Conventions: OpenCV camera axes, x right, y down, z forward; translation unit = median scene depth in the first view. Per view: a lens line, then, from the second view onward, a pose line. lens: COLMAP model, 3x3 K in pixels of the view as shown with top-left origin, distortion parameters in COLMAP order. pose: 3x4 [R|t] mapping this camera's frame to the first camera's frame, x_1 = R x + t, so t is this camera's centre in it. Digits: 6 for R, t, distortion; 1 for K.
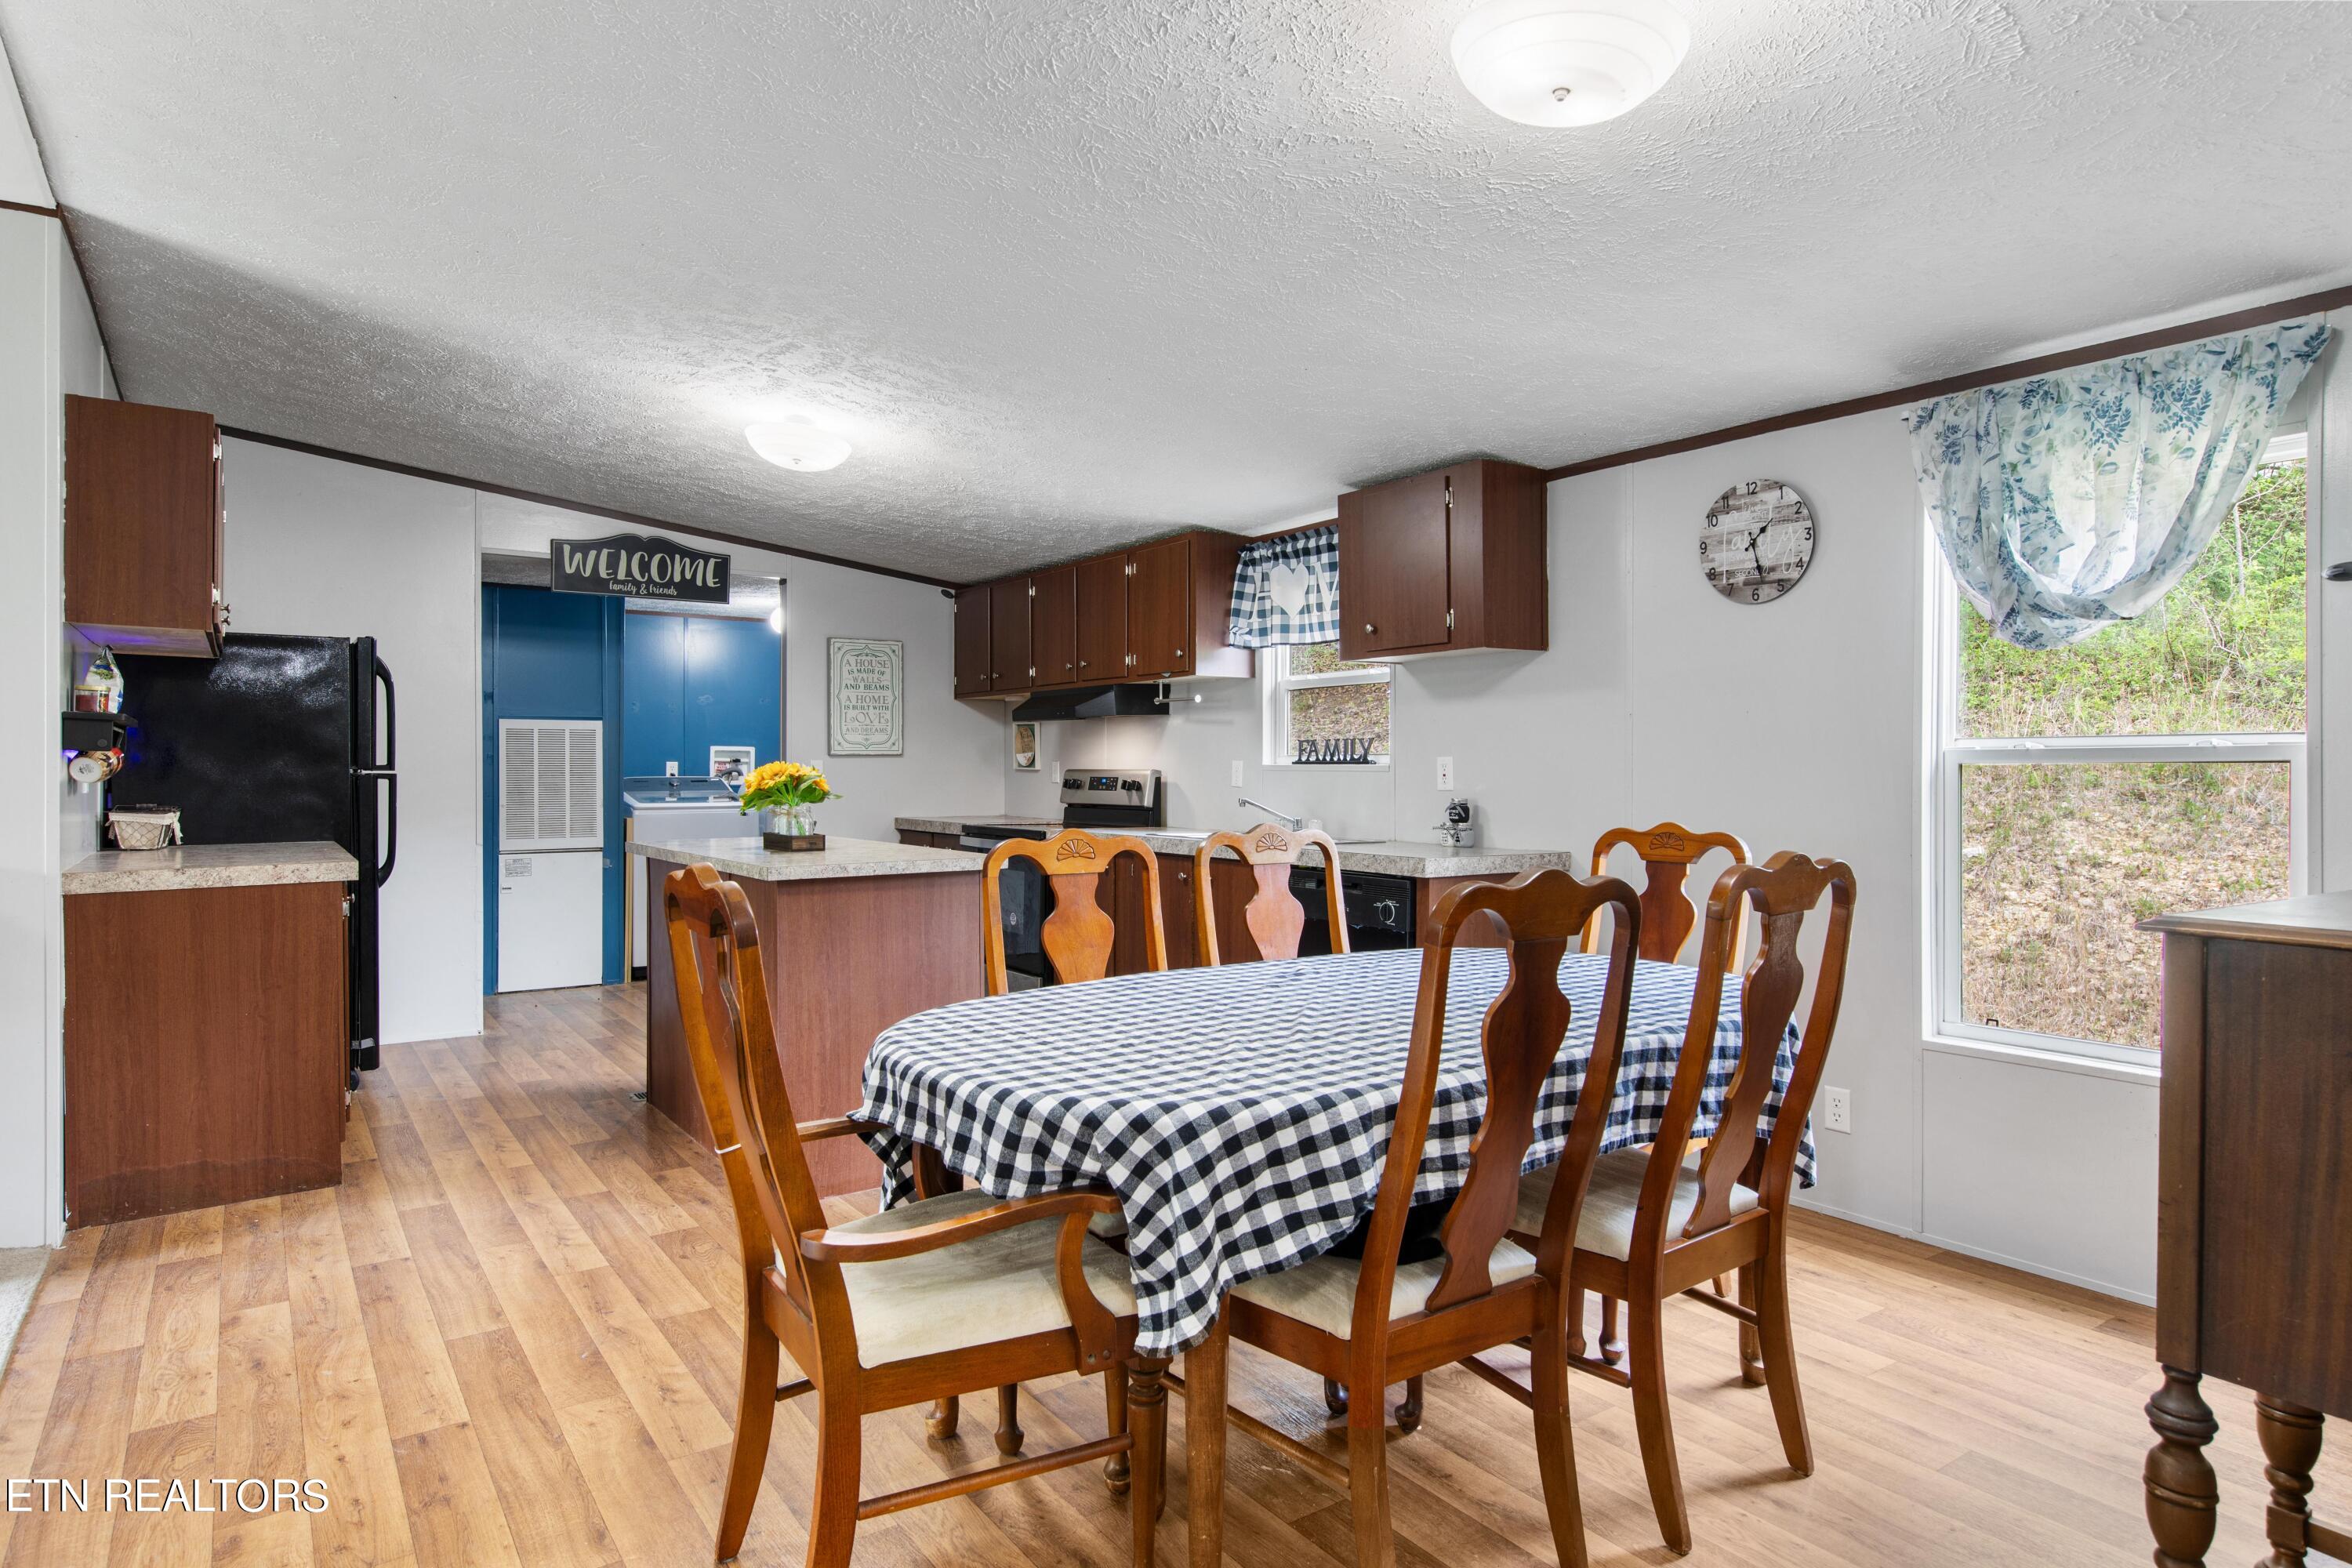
lens RADIAL K [[1326.5, 0, 1168.2], [0, 1326.5, 774.3], [0, 0, 1]] dist [0.006266, 0.001624]
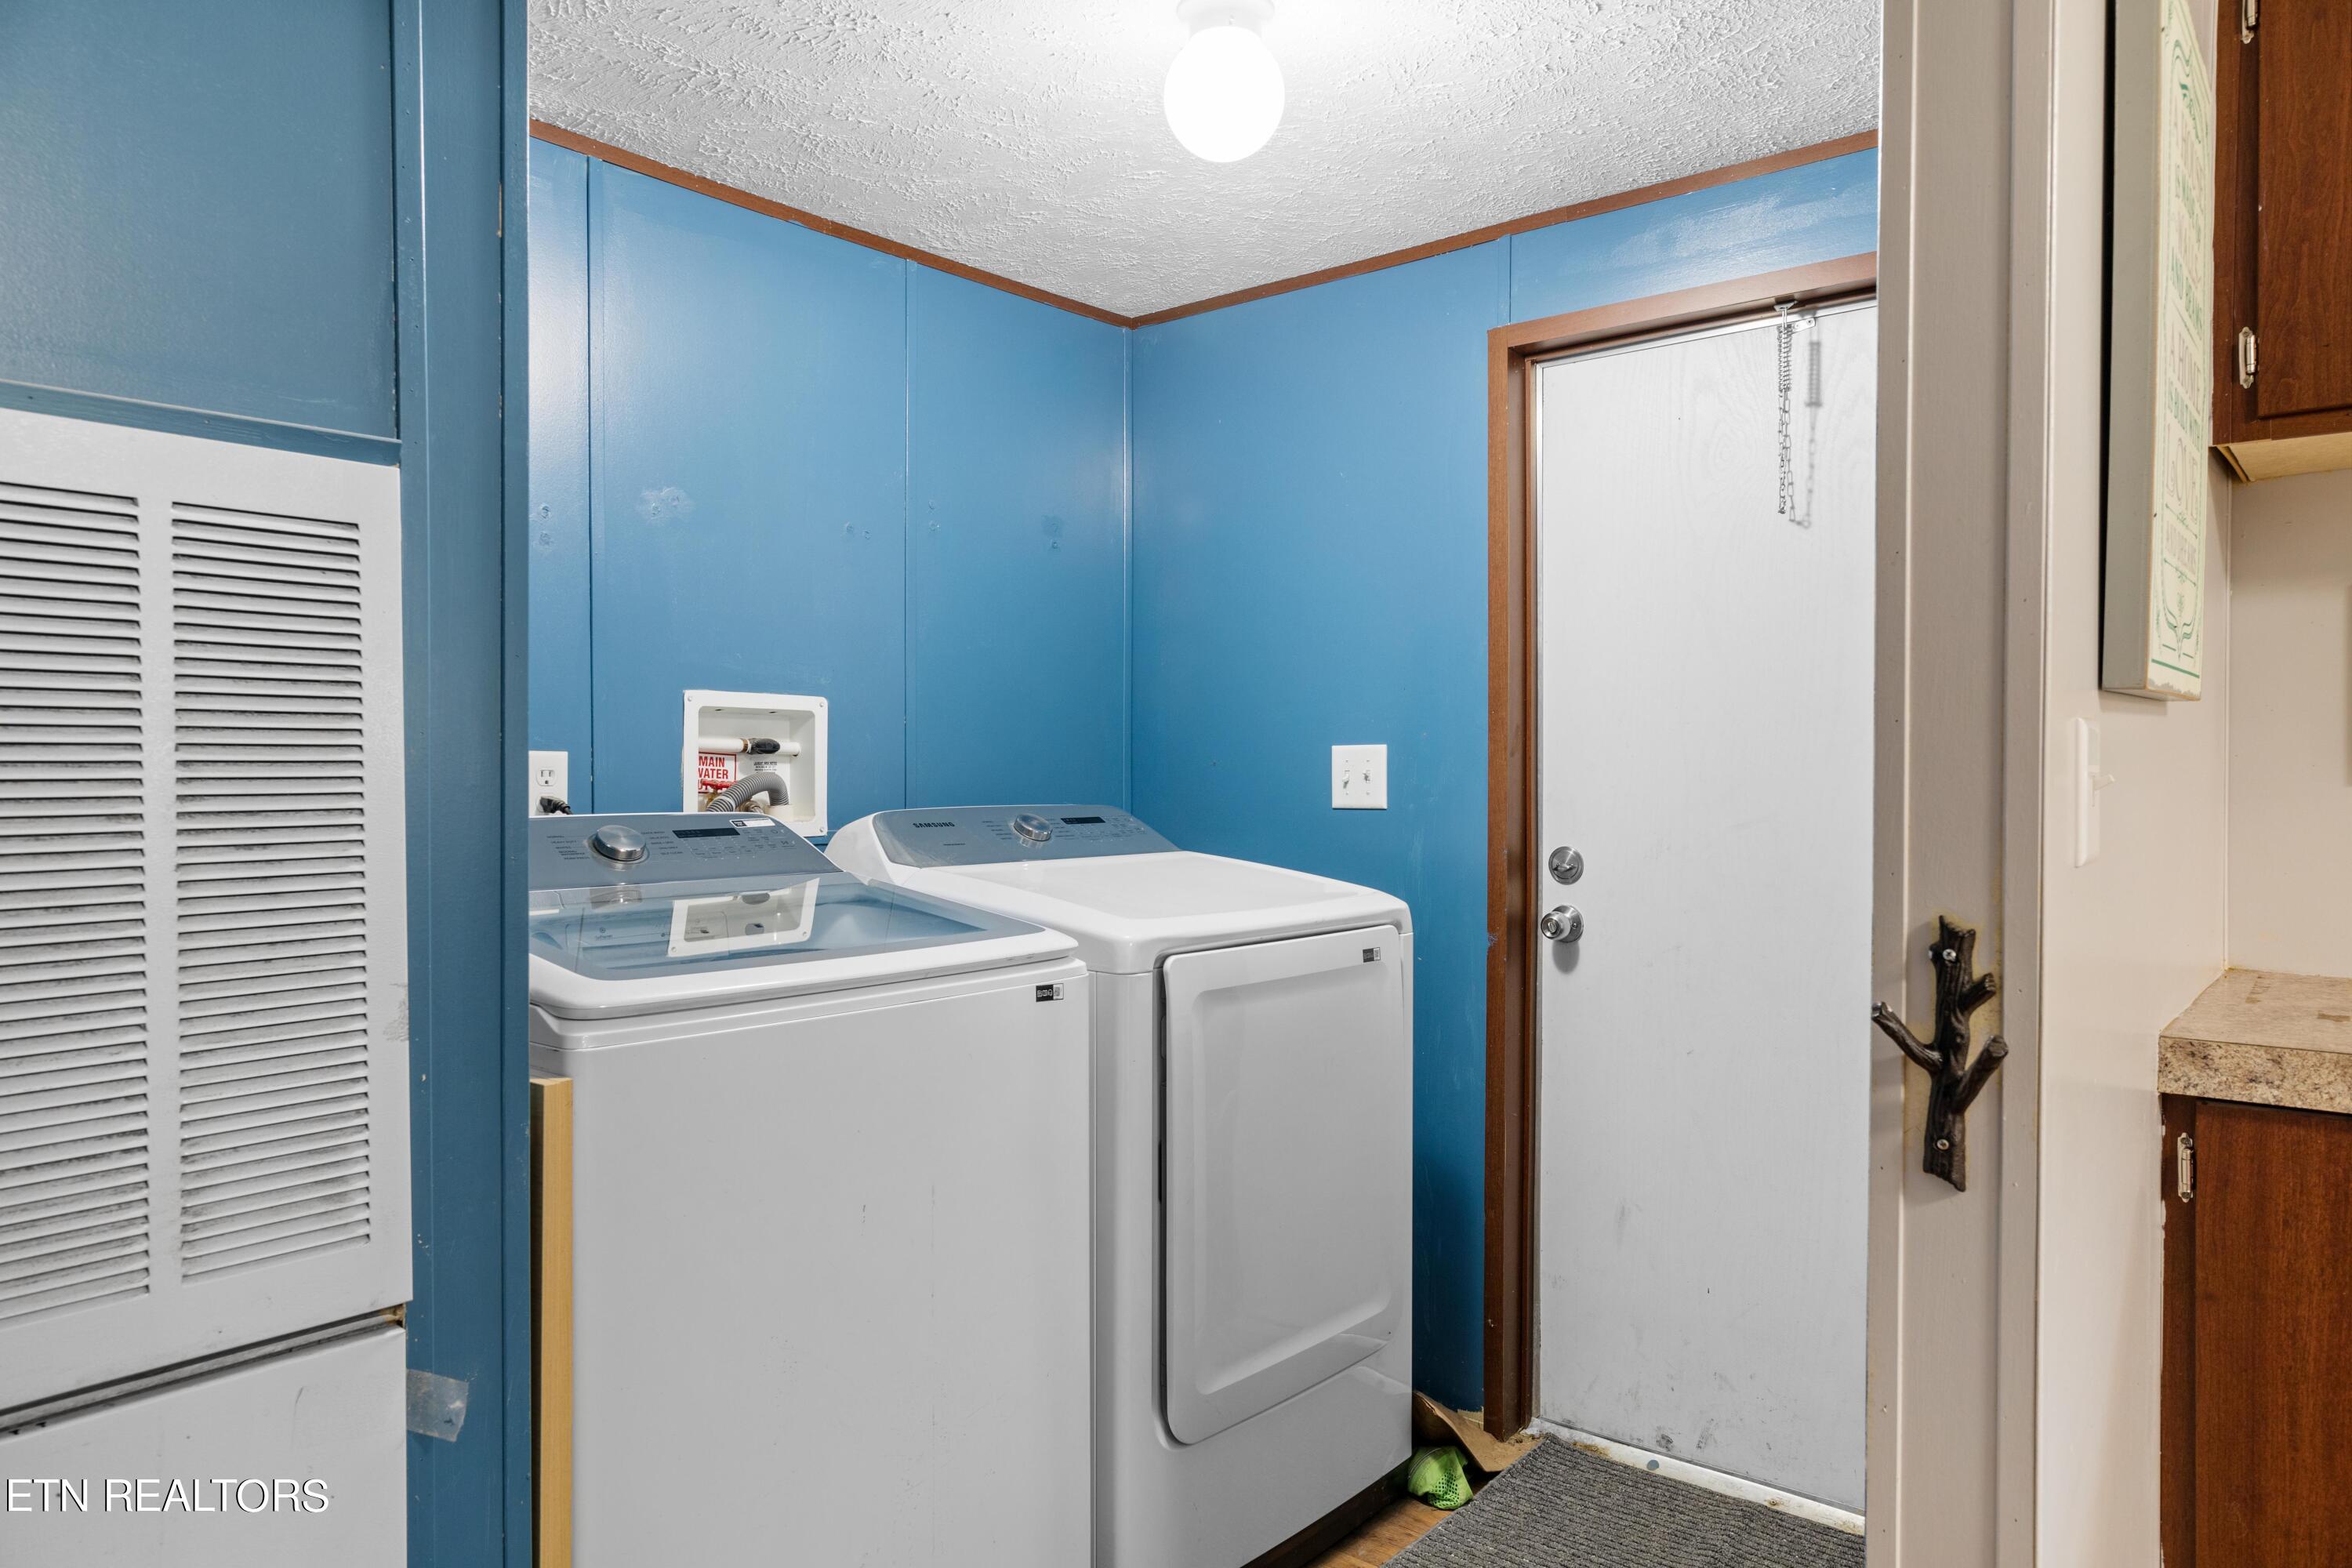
lens RADIAL K [[1523.1, 0, 1167.5], [0, 1523.1, 780.3], [0, 0, 1]] dist [0.007889, -0.000577]
pose [[0.962727, -0.003980, 0.270447, -0.703099], [0.004040, 0.999992, 0.000337, -0.007442], [-0.270446, 0.000768, 0.962735, 1.460392]]
